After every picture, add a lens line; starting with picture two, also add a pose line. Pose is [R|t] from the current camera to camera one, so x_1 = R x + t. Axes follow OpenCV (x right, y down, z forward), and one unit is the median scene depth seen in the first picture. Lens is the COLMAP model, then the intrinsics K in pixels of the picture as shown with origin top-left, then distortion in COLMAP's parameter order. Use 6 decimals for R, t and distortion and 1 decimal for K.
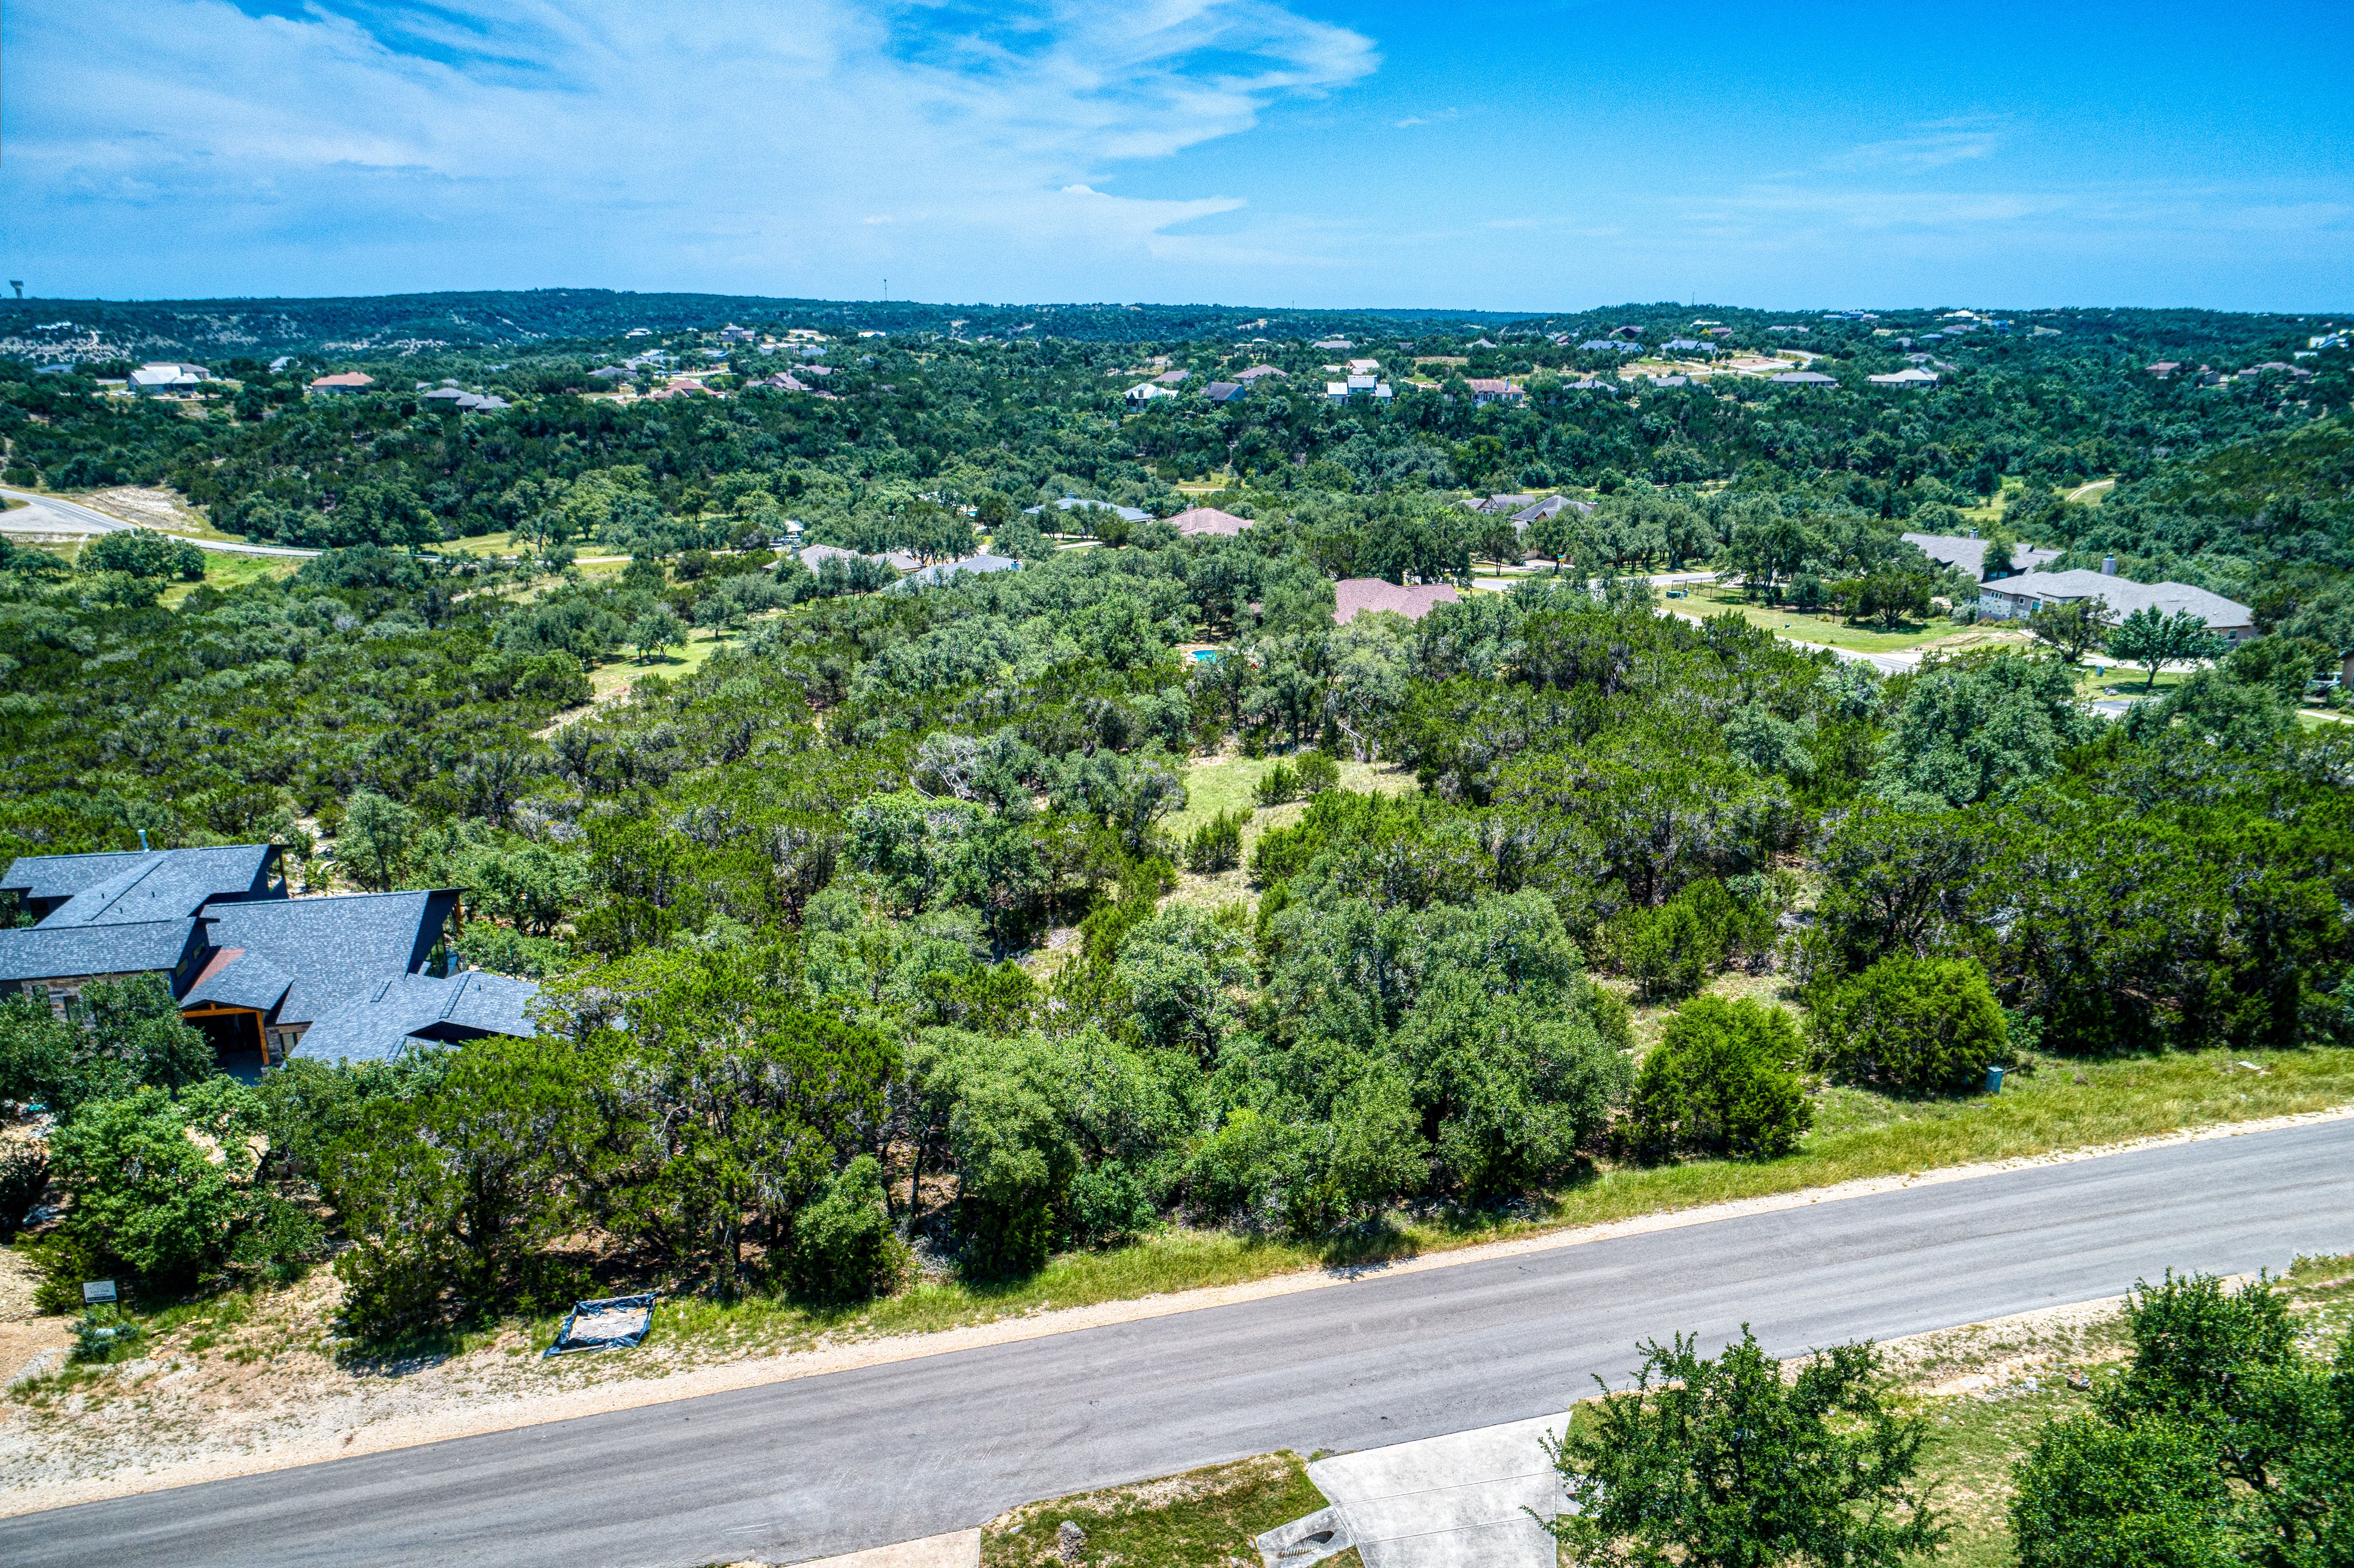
lens RADIAL K [[1631.8, 0, 1165.3], [0, 1631.8, 650.1], [0, 0, 1]] dist [-0.004969, 0.010419]
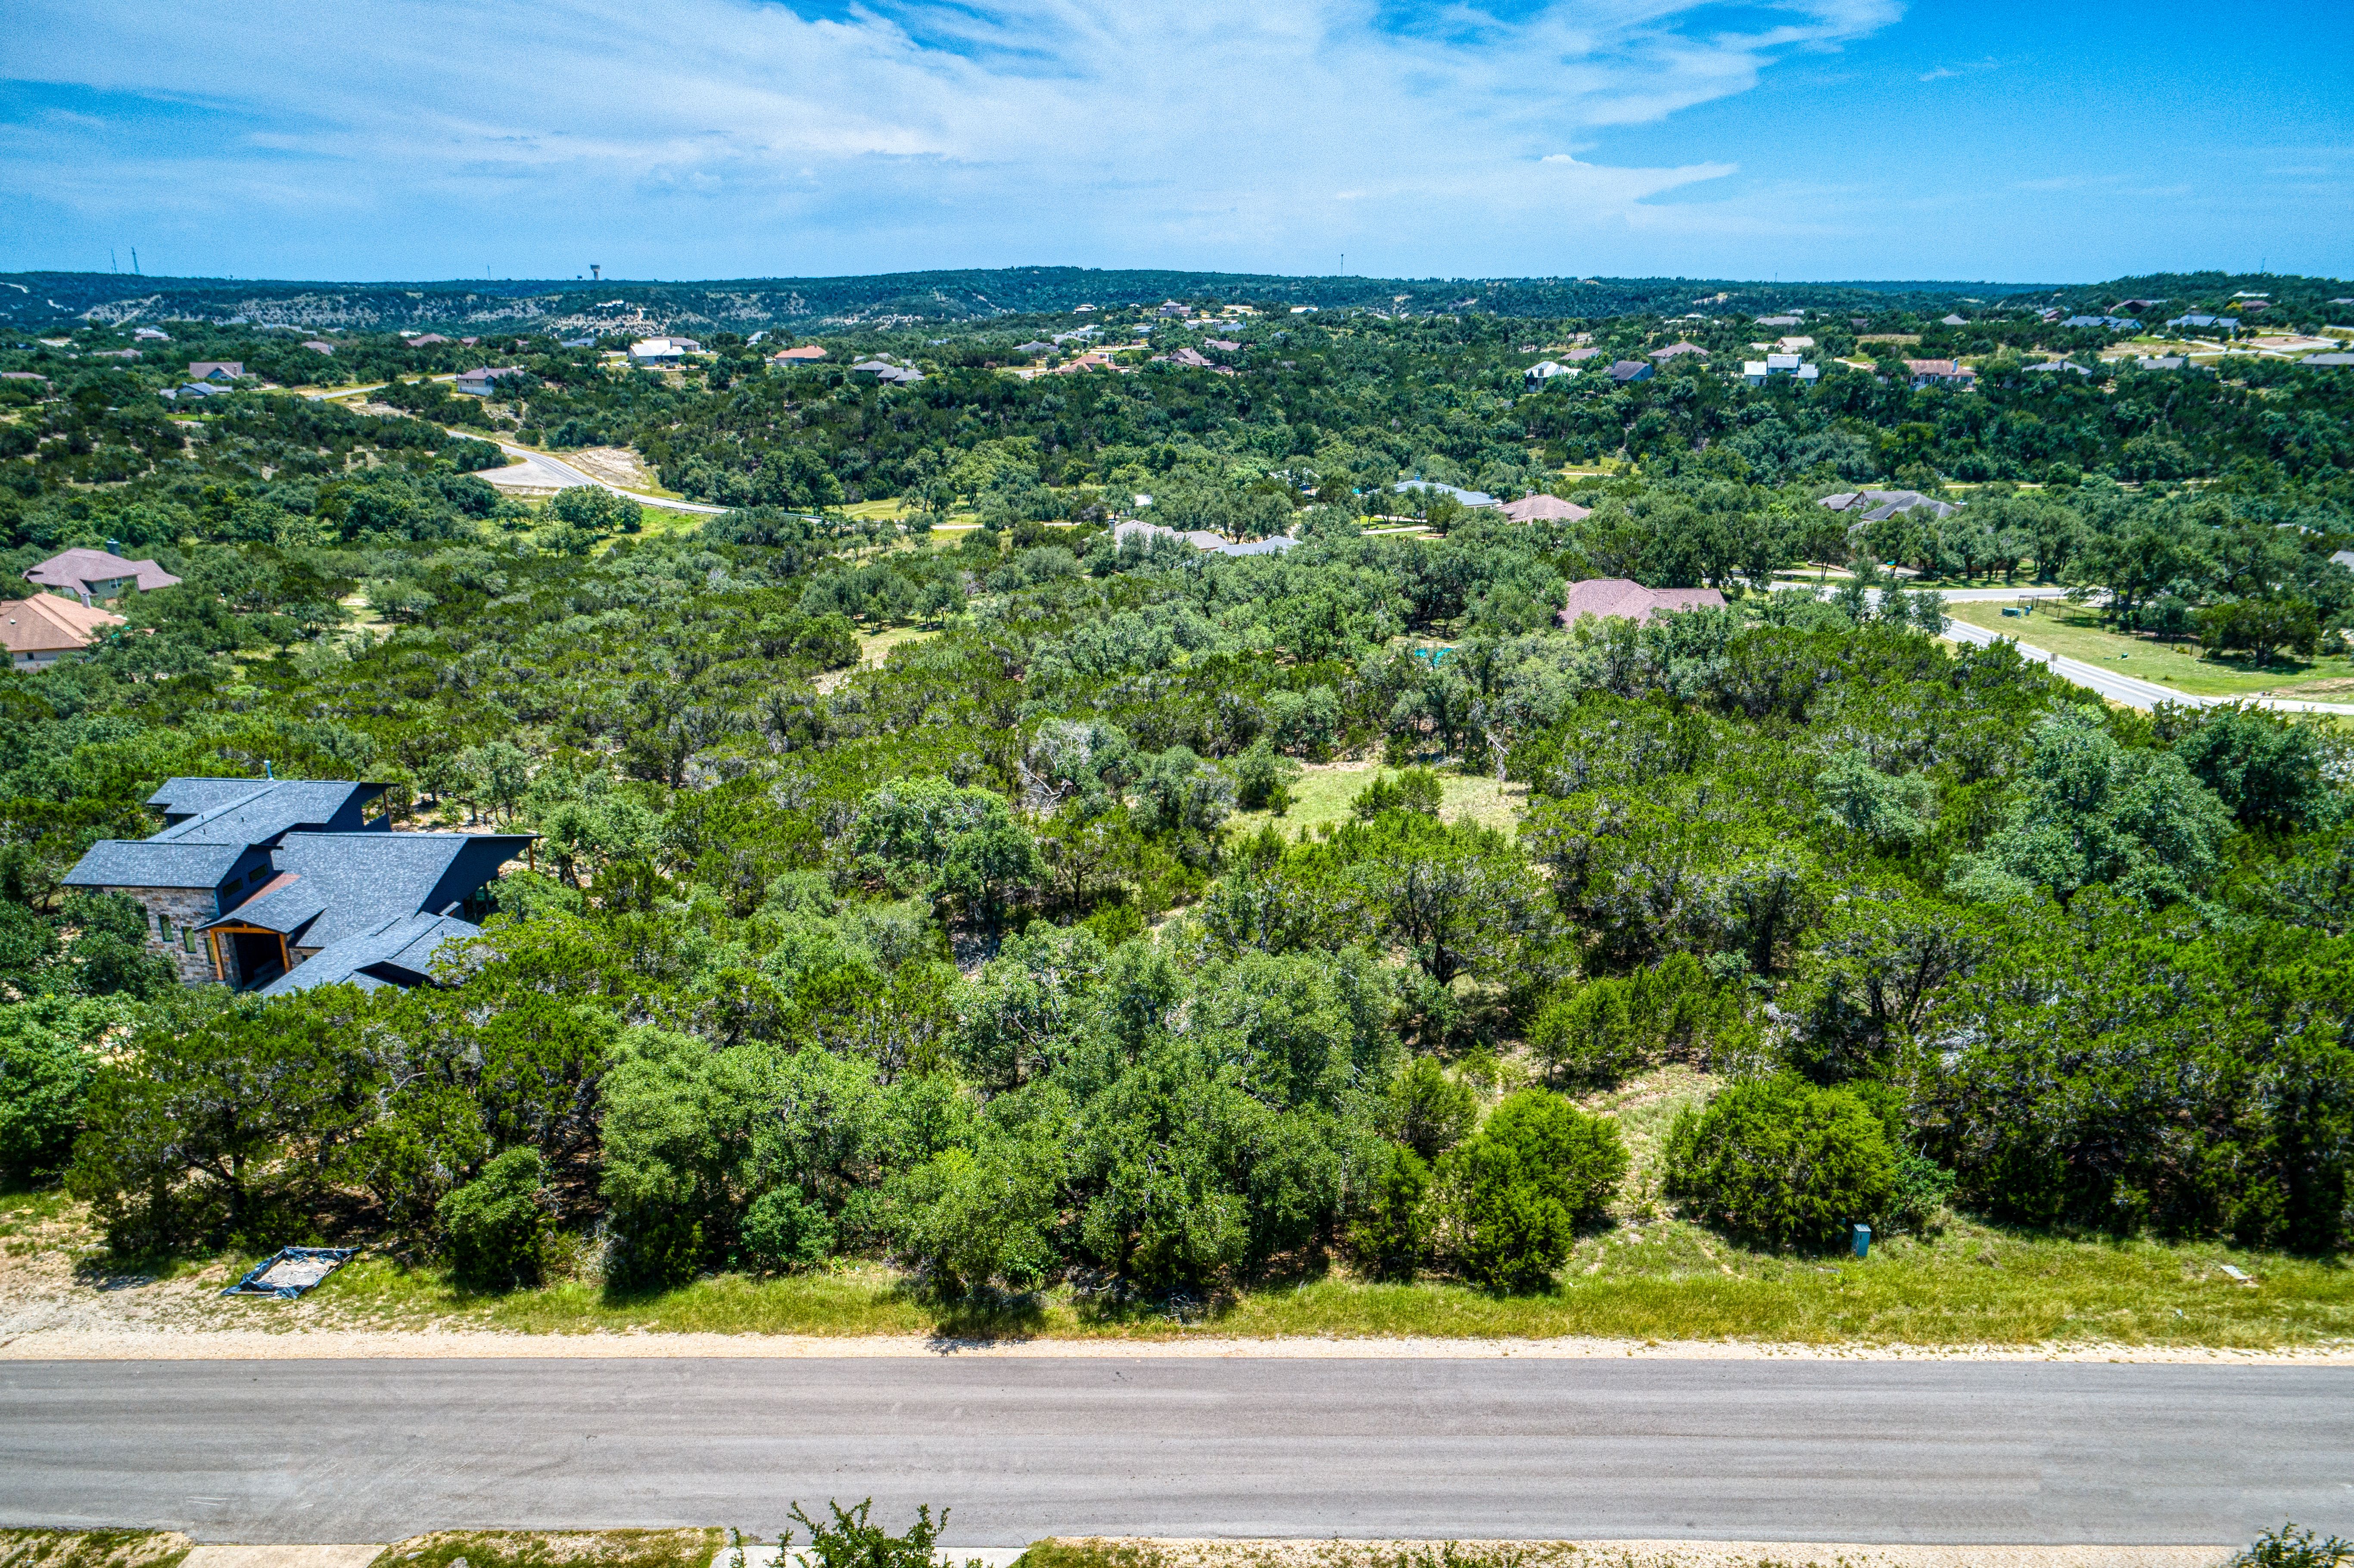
lens RADIAL K [[1631.8, 0, 1165.3], [0, 1631.8, 650.1], [0, 0, 1]] dist [-0.004969, 0.010419]
pose [[0.960216, 0.055462, -0.273694, 0.053826], [-0.051333, 0.998434, 0.022230, -0.004532], [0.274498, -0.007297, 0.961560, 0.017134]]
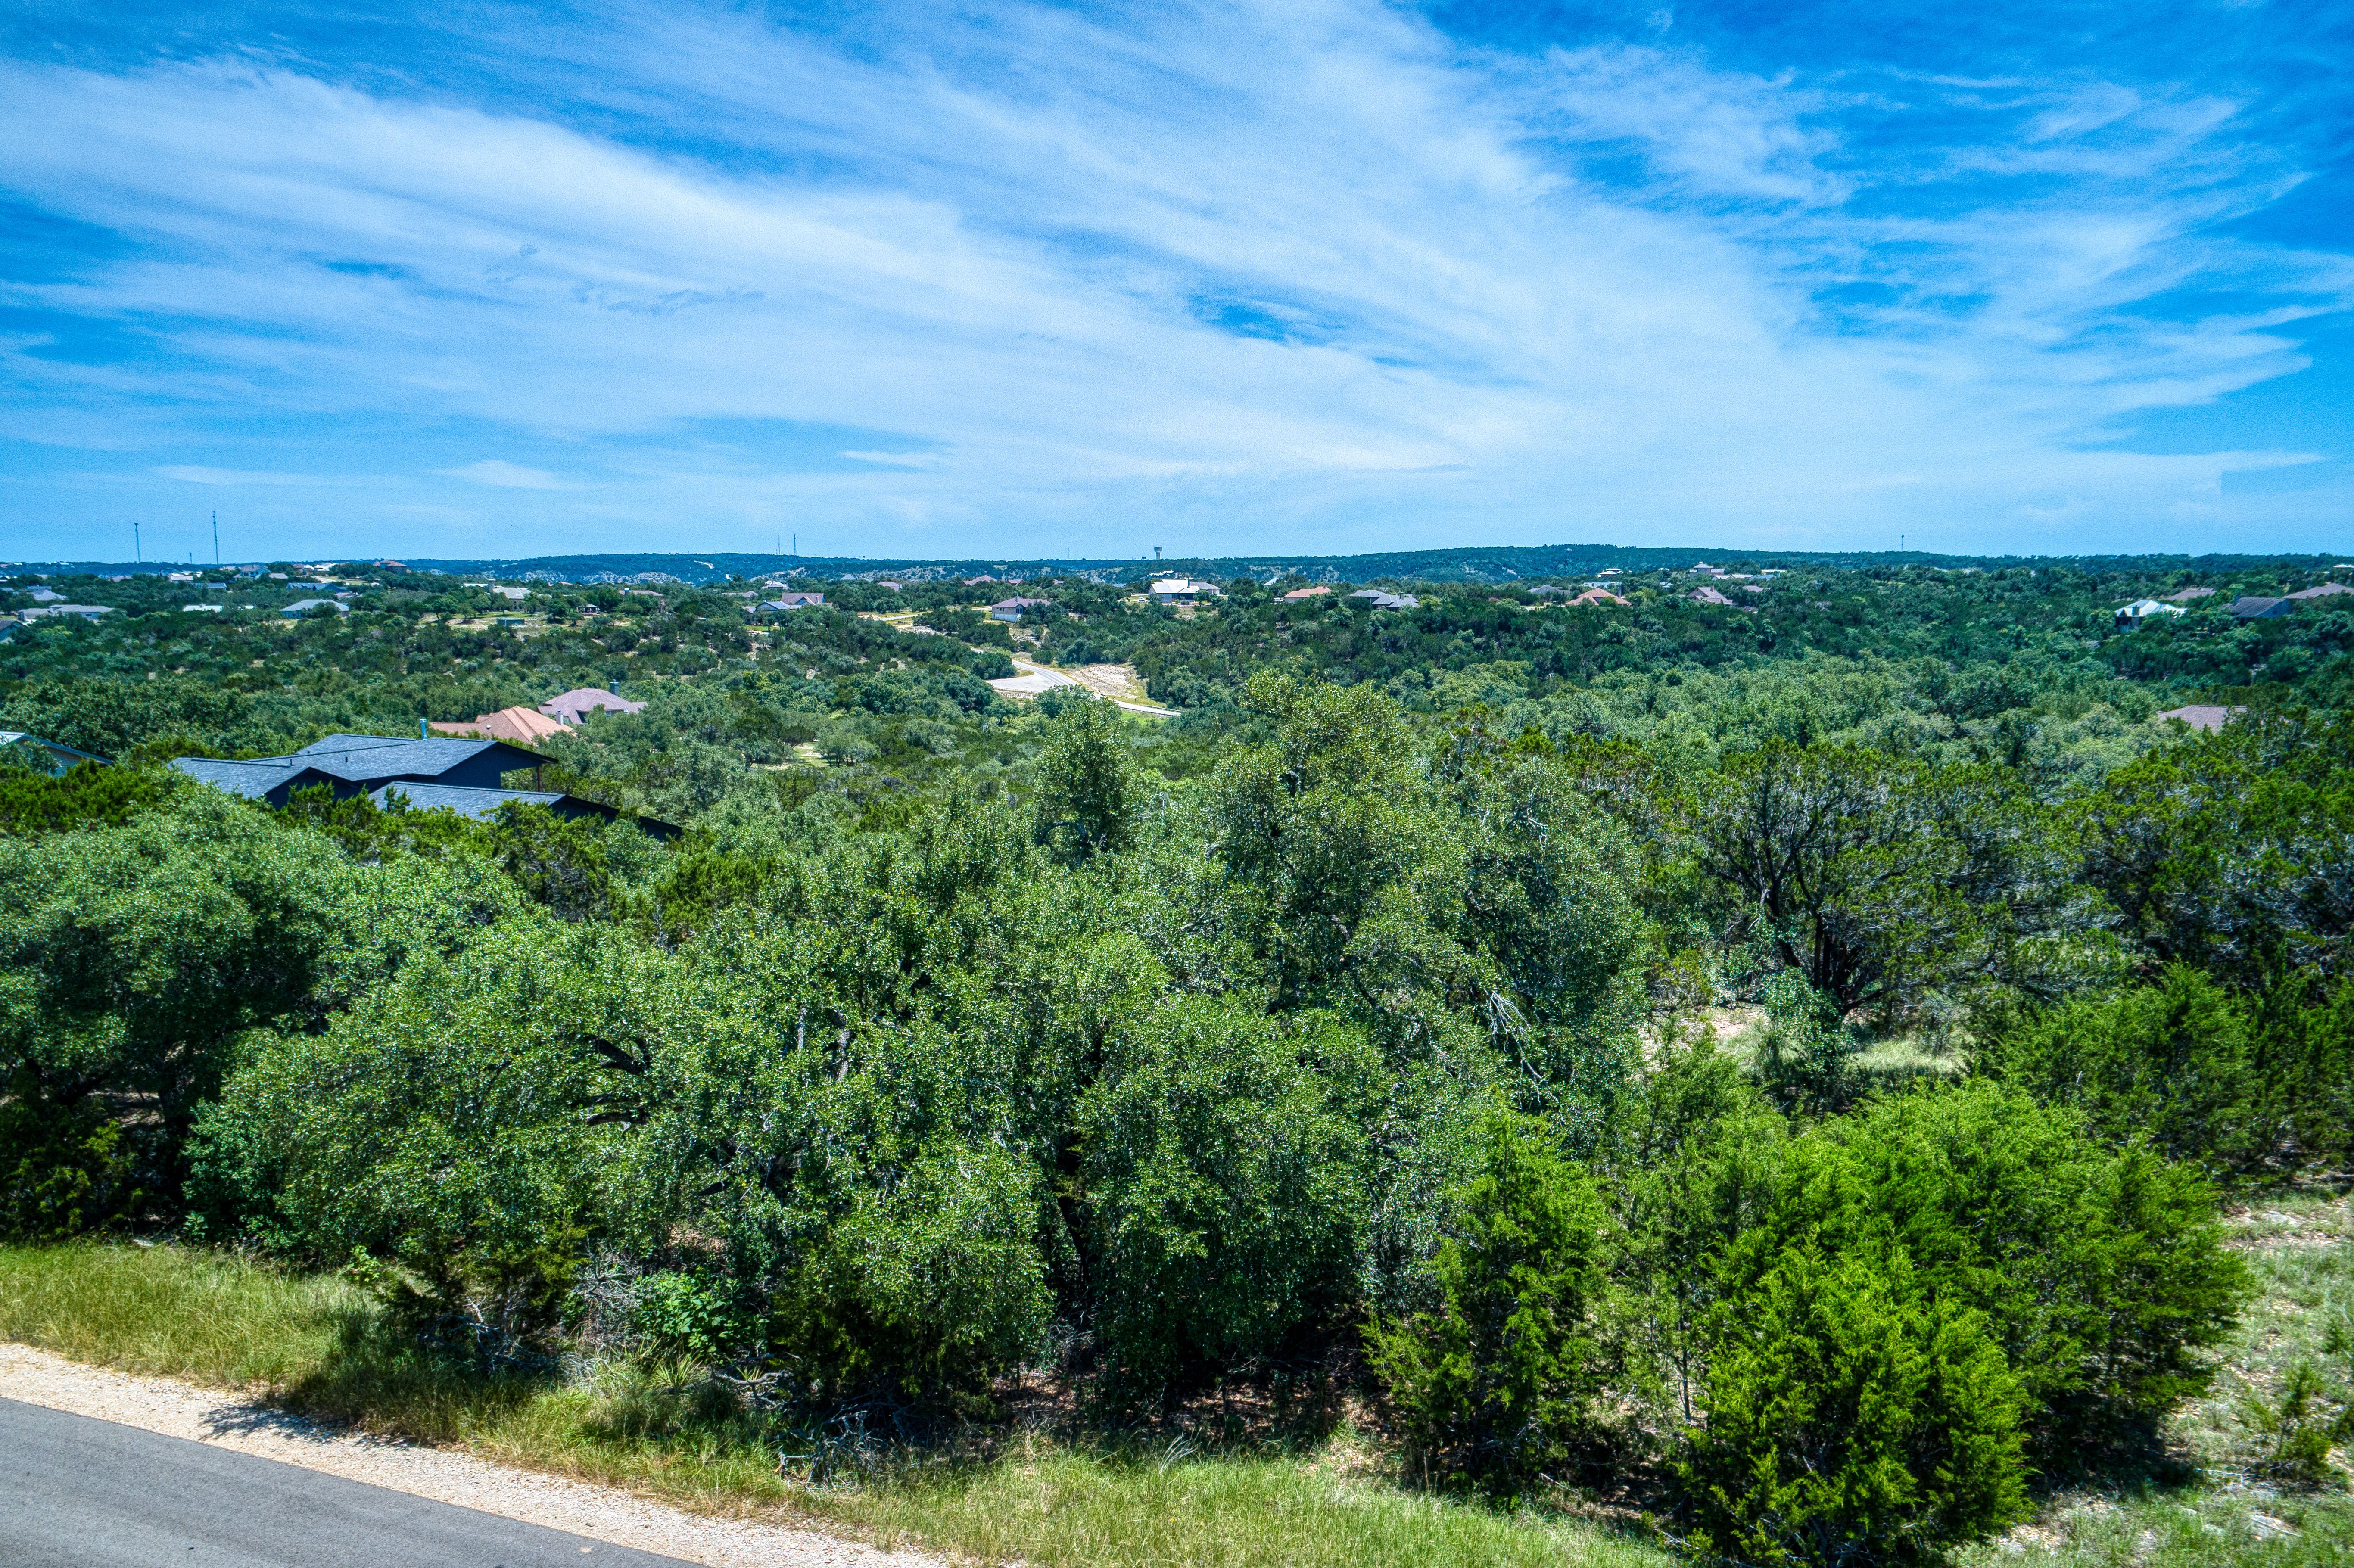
lens RADIAL K [[1590.0, 0, 1180.3], [0, 1590.0, 778.1], [0, 0, 1]] dist [0.001098, 0.002721]
pose [[0.823010, 0.073190, -0.563292, 0.055403], [-0.120001, 0.991685, -0.046477, 0.026807], [0.555207, 0.105847, 0.824950, 0.093770]]
